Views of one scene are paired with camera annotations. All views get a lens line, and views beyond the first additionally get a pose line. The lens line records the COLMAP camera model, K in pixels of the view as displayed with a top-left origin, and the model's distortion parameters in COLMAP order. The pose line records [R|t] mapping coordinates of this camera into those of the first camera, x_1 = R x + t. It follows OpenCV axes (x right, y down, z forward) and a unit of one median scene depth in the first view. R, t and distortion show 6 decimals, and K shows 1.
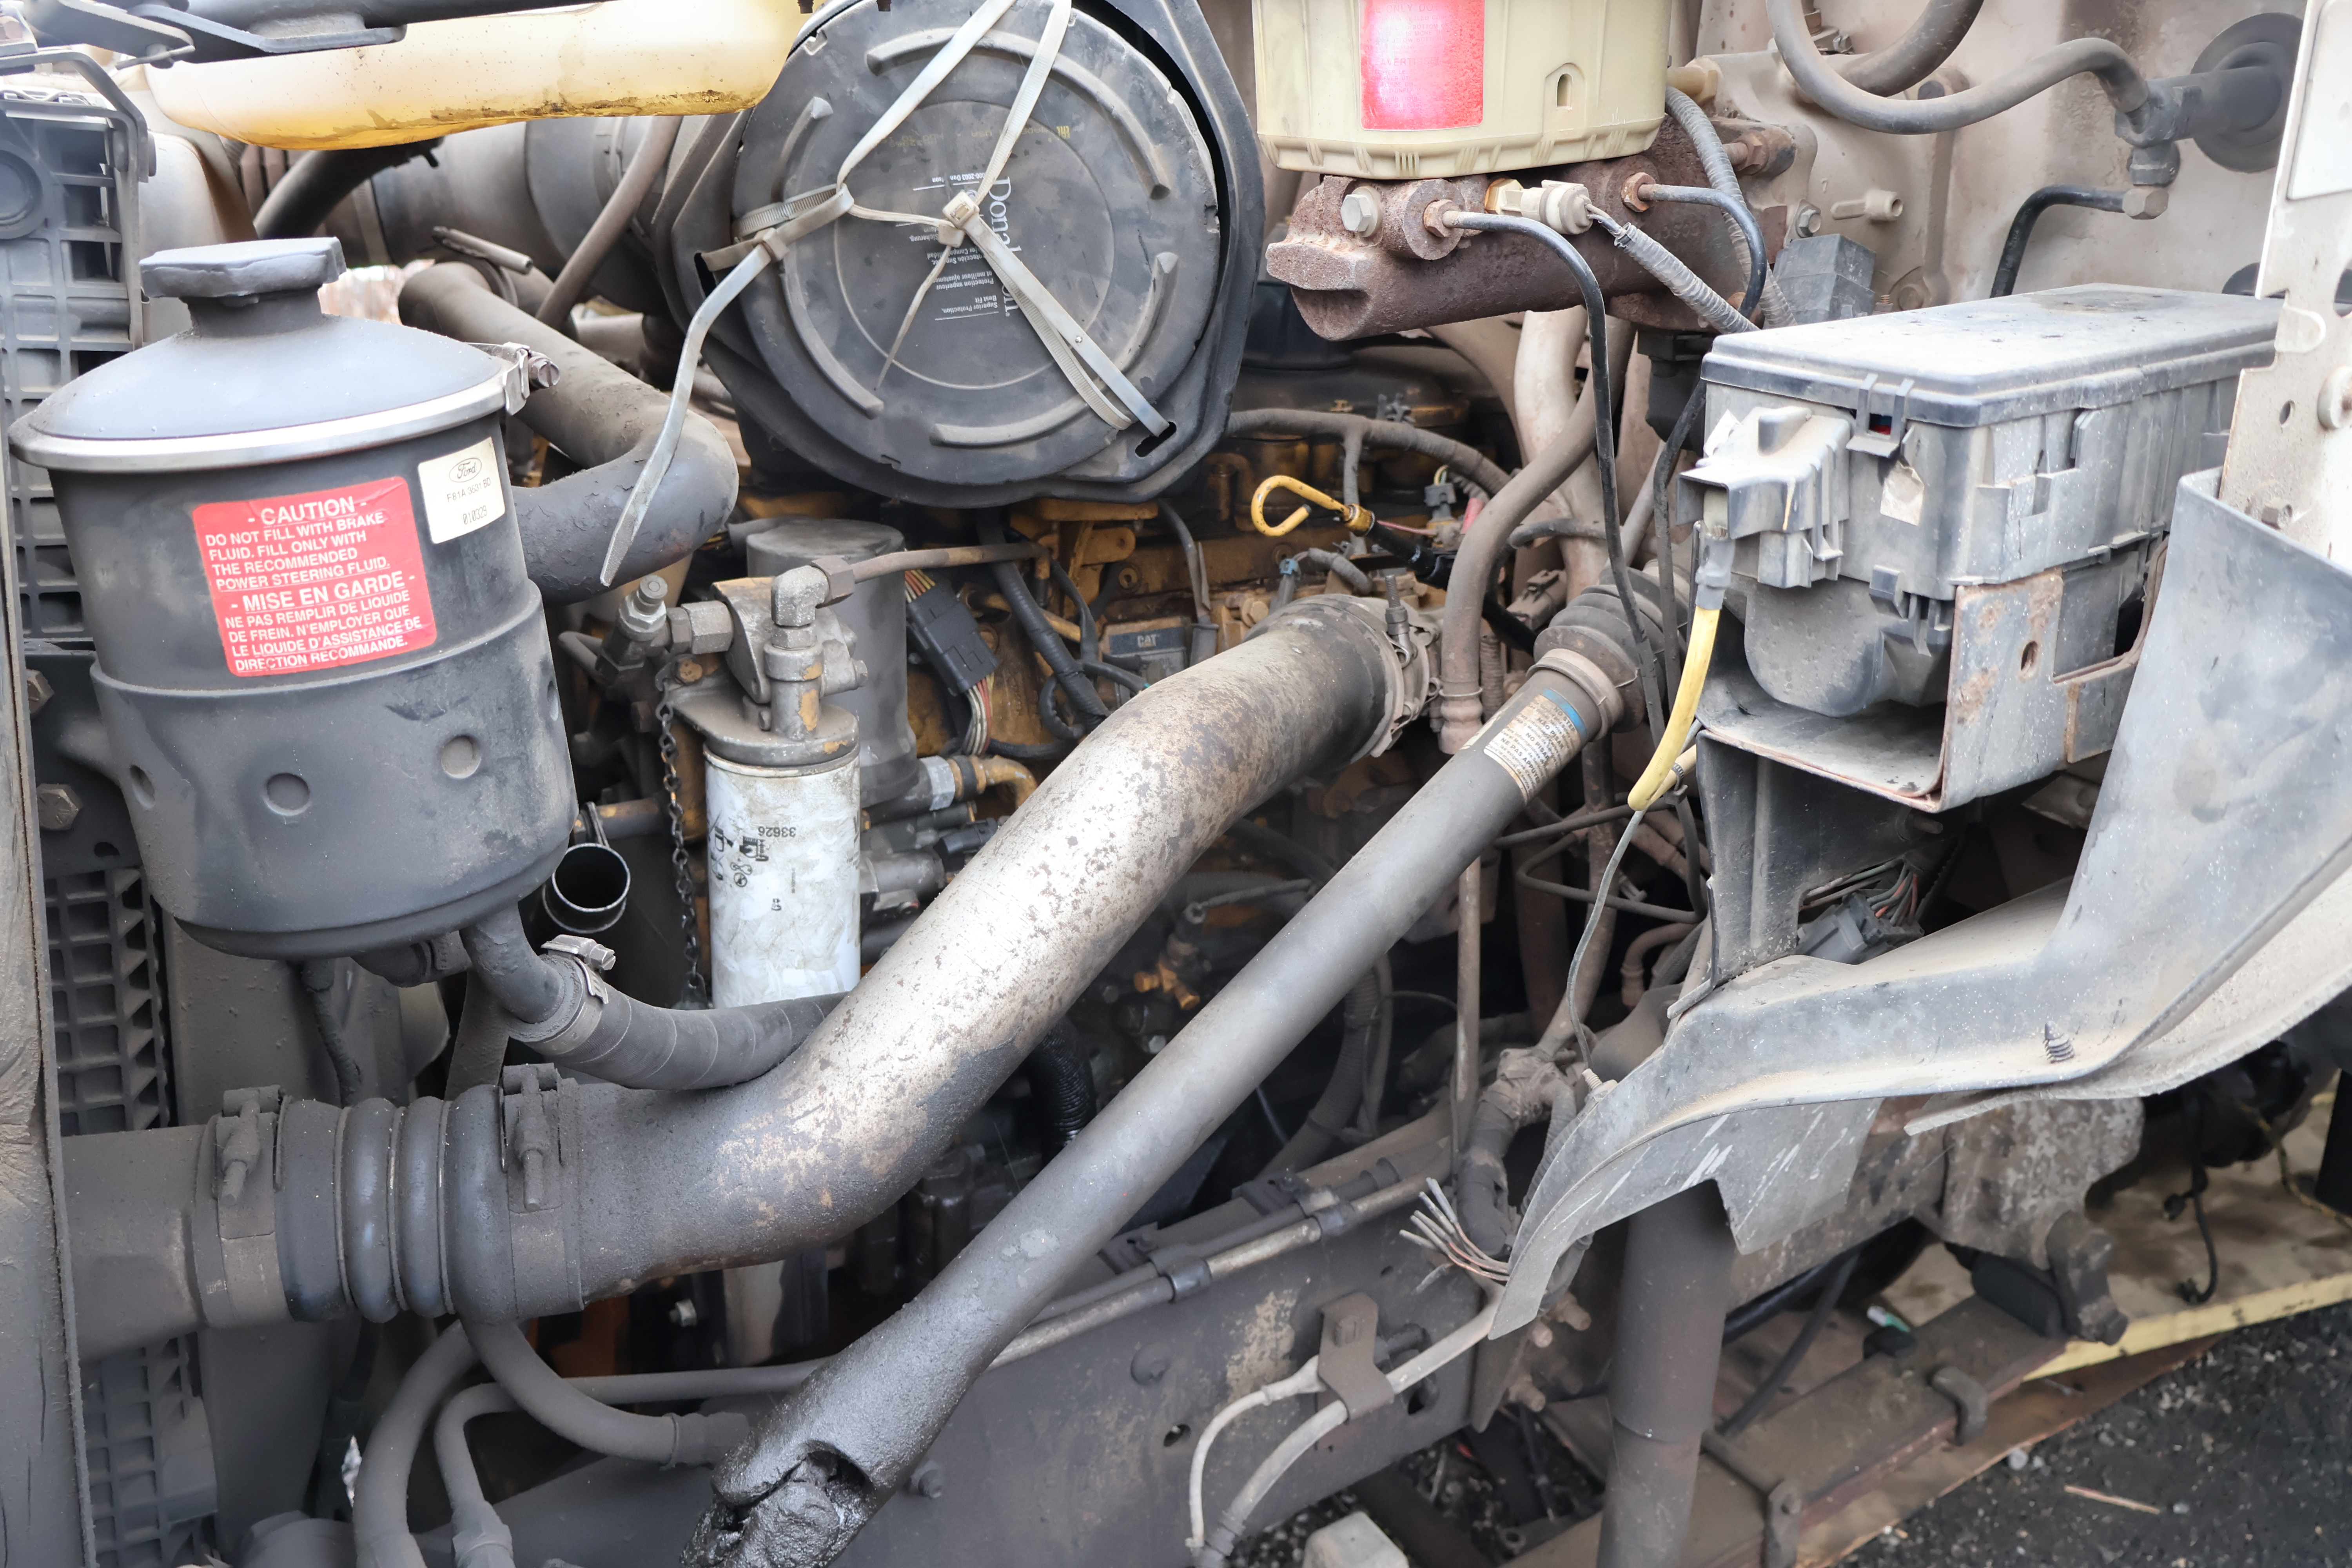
lens RADIAL K [[1977.2, 0, 1180.5], [0, 1977.2, 788.1], [0, 0, 1]] dist [-0.006780, 0.025627]
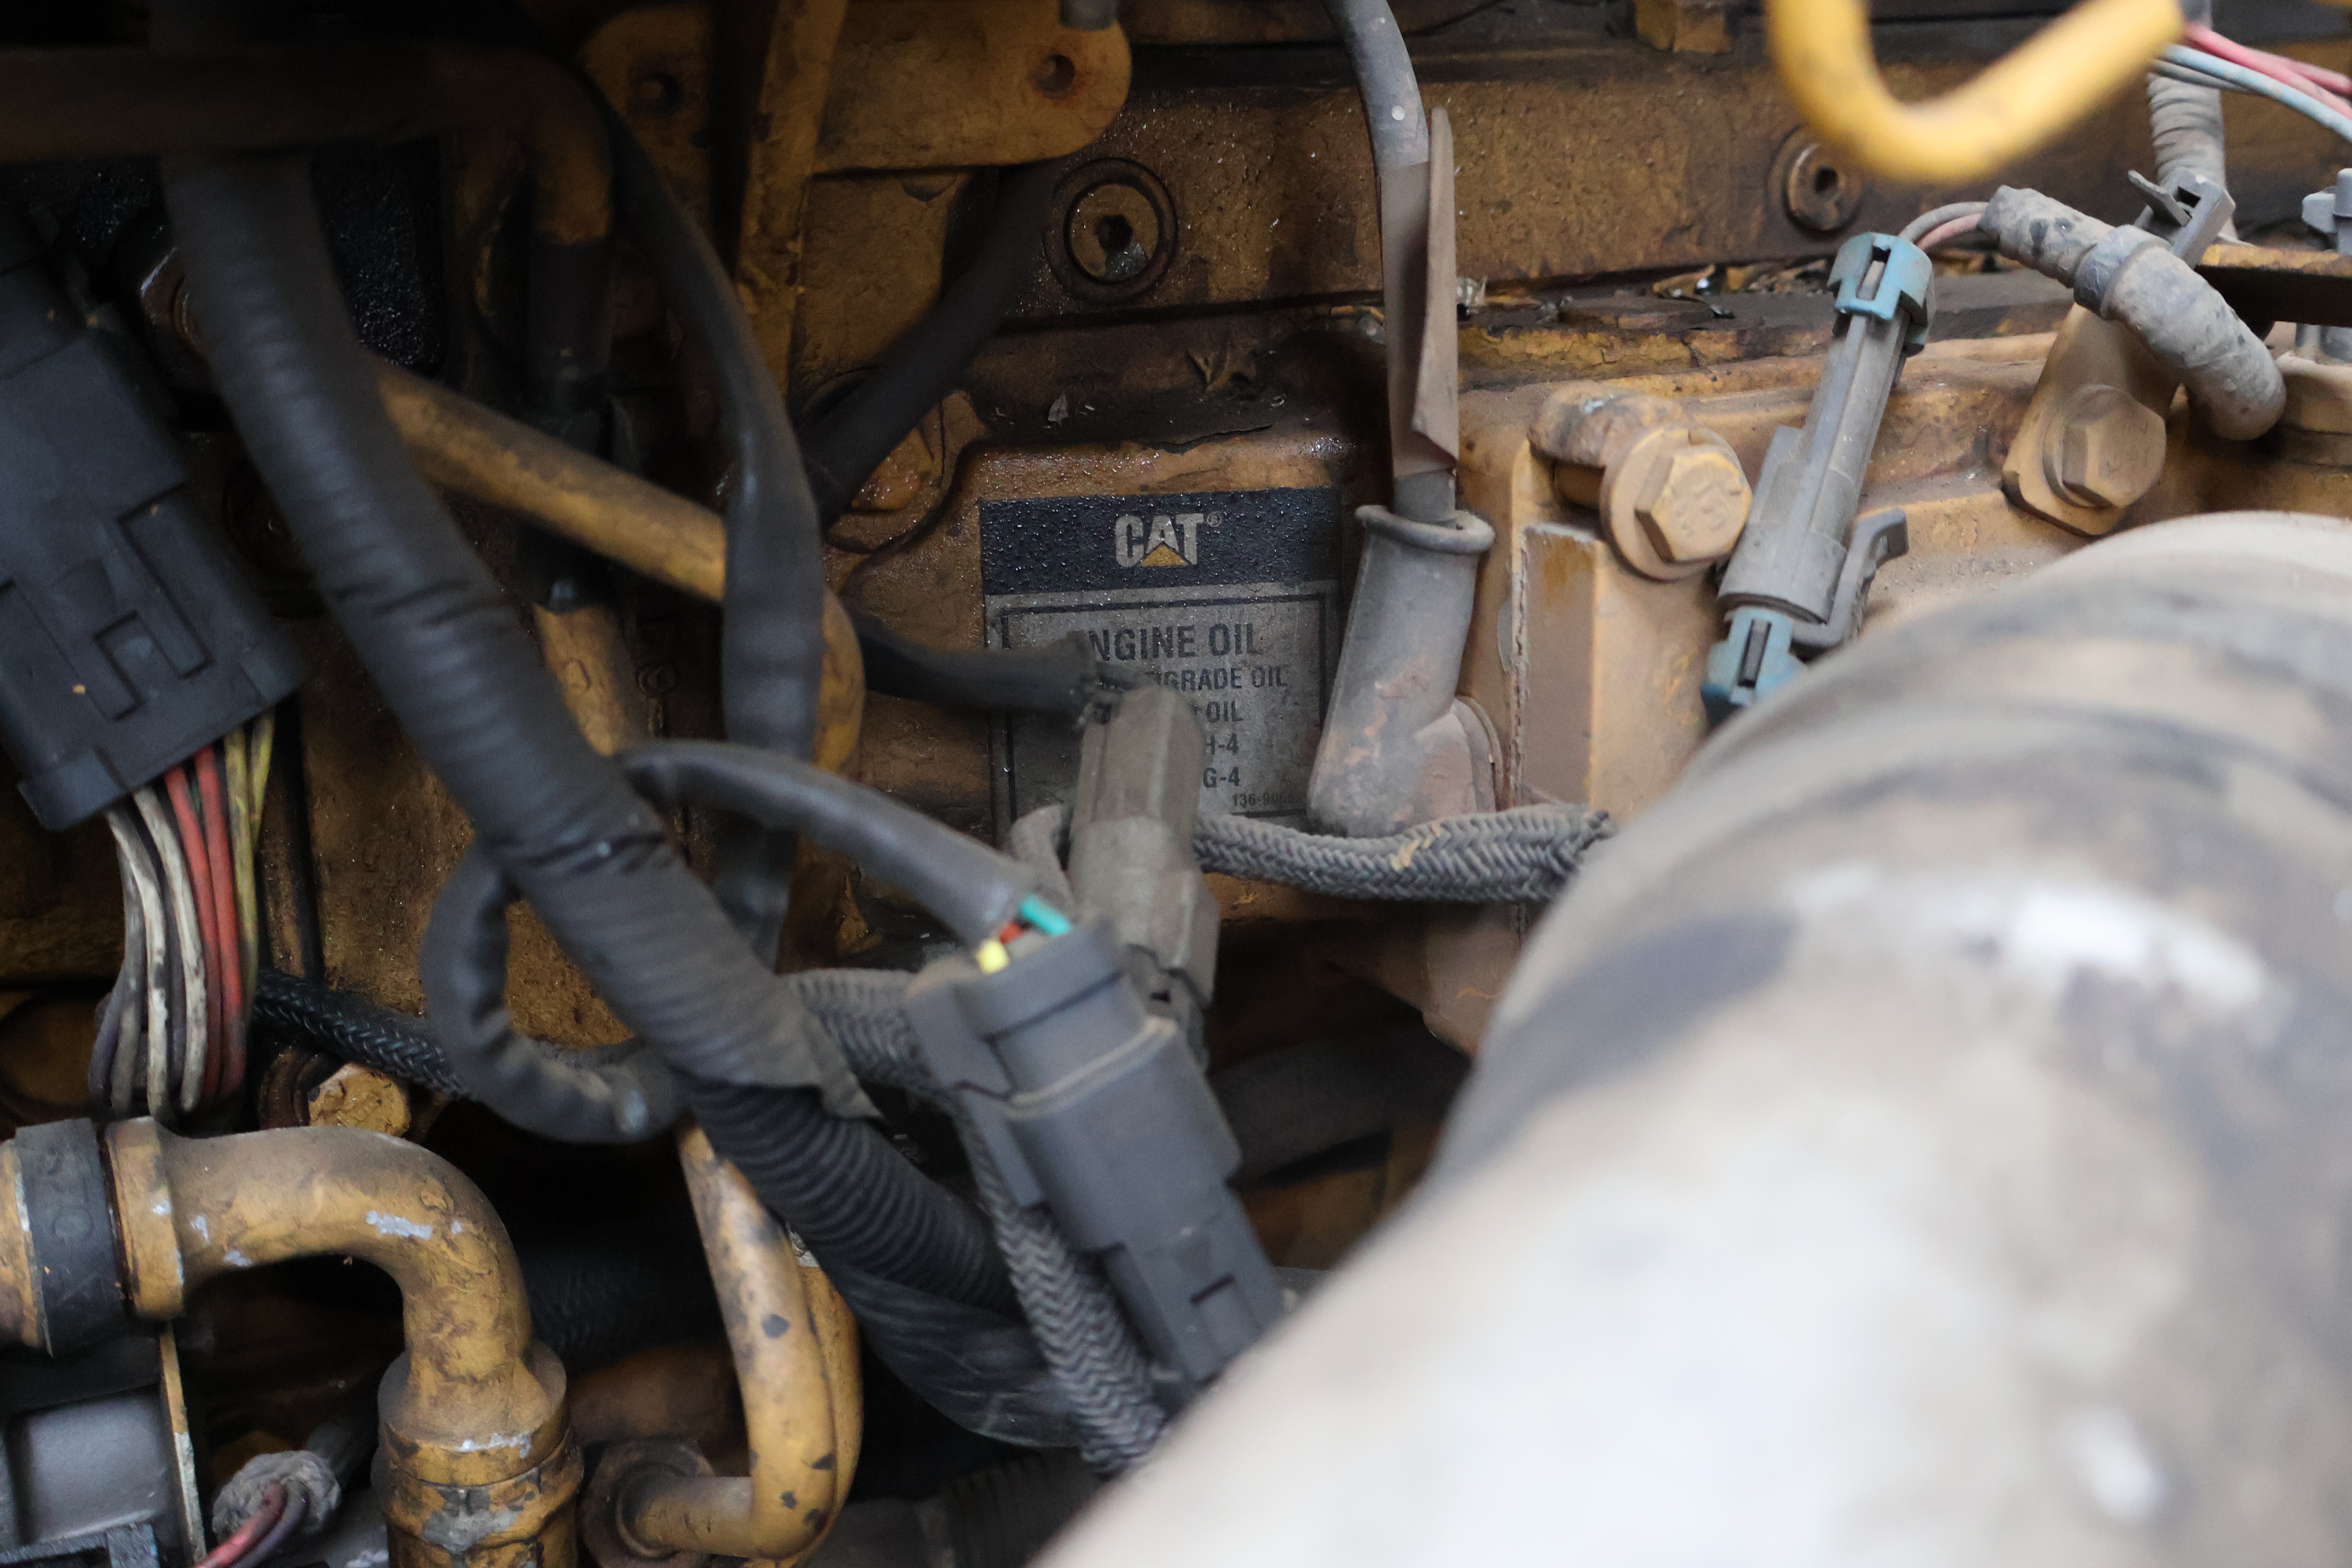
lens RADIAL K [[2959.4, 0, 1168.7], [0, 2959.4, 778.8], [0, 0, 1]] dist [0.014645, 0.000000]
pose [[0.989001, 0.111703, -0.096954, 0.018895], [-0.097462, 0.985215, 0.140899, -0.095847], [0.111259, -0.129900, 0.985265, 0.685347]]
